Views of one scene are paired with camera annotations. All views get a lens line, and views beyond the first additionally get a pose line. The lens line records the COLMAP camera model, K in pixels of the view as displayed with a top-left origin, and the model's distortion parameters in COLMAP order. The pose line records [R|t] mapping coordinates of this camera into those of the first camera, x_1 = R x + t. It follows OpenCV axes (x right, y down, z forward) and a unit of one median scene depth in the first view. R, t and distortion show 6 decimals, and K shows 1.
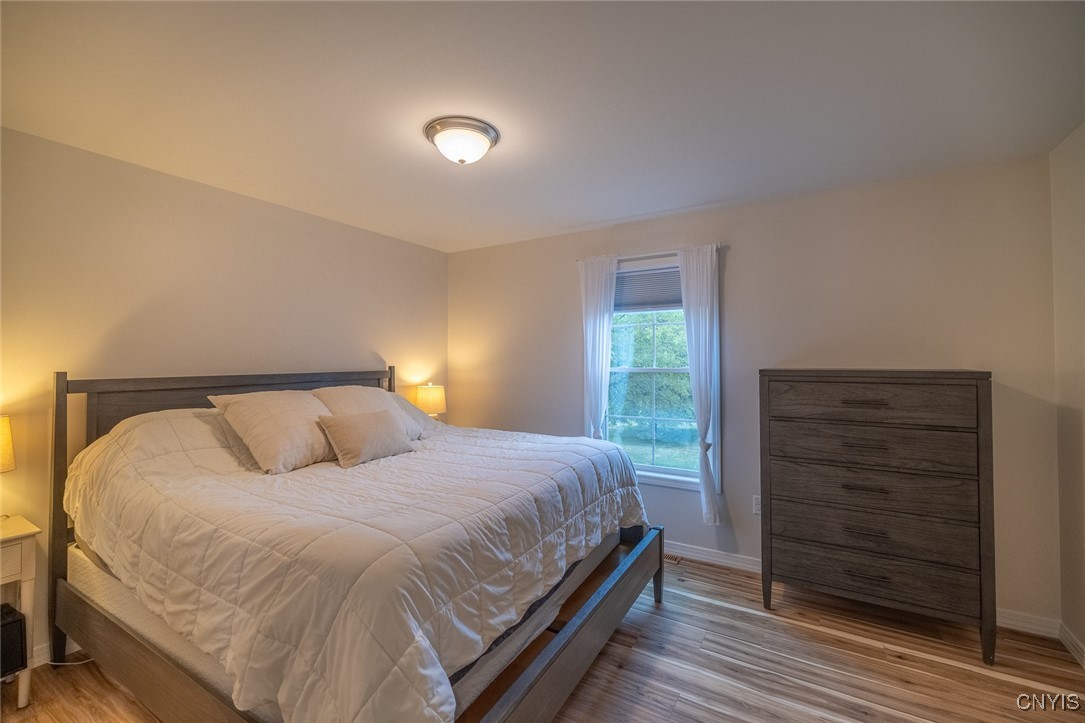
lens RADIAL K [[454.7, 0, 533.6], [0, 454.7, 359.8], [0, 0, 1]] dist [0.000875, -0.000607]
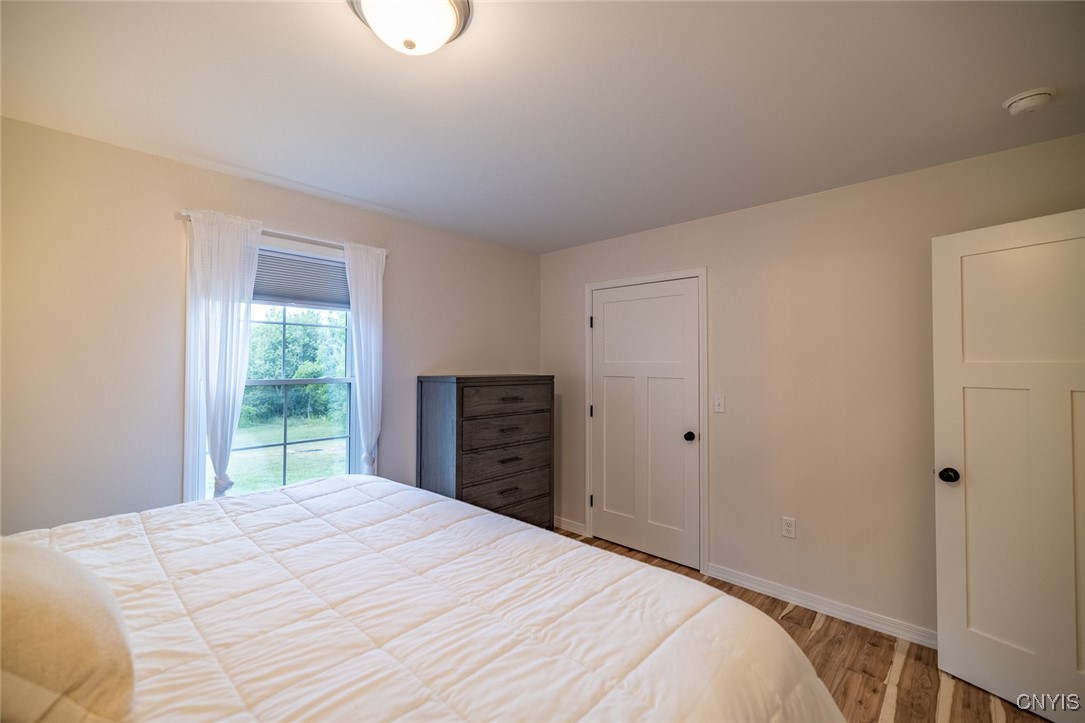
lens RADIAL K [[454.7, 0, 535.3], [0, 454.7, 359.5], [0, 0, 1]] dist [0.000875, -0.000607]
pose [[0.215768, 0.013960, 0.976345, -0.621417], [-0.001976, 0.999902, -0.013861, -0.008610], [-0.976443, 0.001062, 0.215774, 0.613635]]
